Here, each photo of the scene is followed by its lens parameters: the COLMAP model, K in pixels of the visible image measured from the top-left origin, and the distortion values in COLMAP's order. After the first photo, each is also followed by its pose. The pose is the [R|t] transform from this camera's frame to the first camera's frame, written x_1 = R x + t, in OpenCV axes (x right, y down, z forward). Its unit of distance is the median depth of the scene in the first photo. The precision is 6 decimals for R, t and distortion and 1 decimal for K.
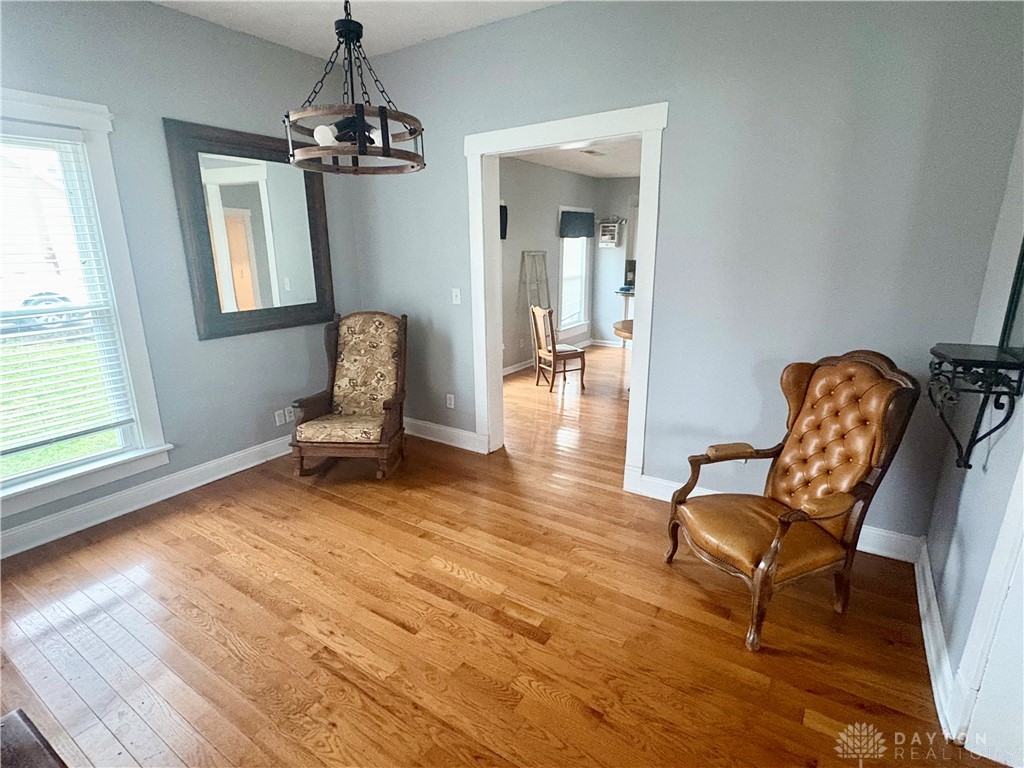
lens RADIAL K [[517.8, 0, 511.1], [0, 517.8, 382.3], [0, 0, 1]] dist [0.000764, 0.000371]
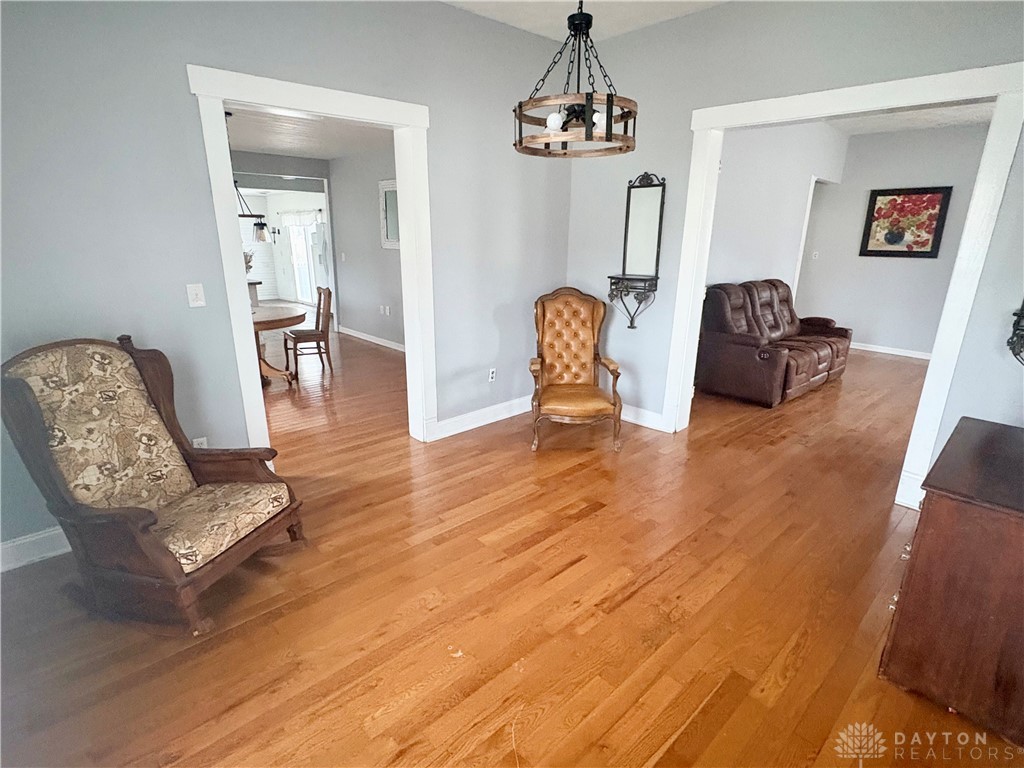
lens RADIAL K [[517.8, 0, 510.6], [0, 517.8, 385.5], [0, 0, 1]] dist [0.000764, 0.000371]
pose [[0.248303, -0.270675, 0.930097, -0.794960], [0.237144, 0.947936, 0.212558, -0.114816], [-0.939206, 0.167788, 0.299564, 0.482525]]
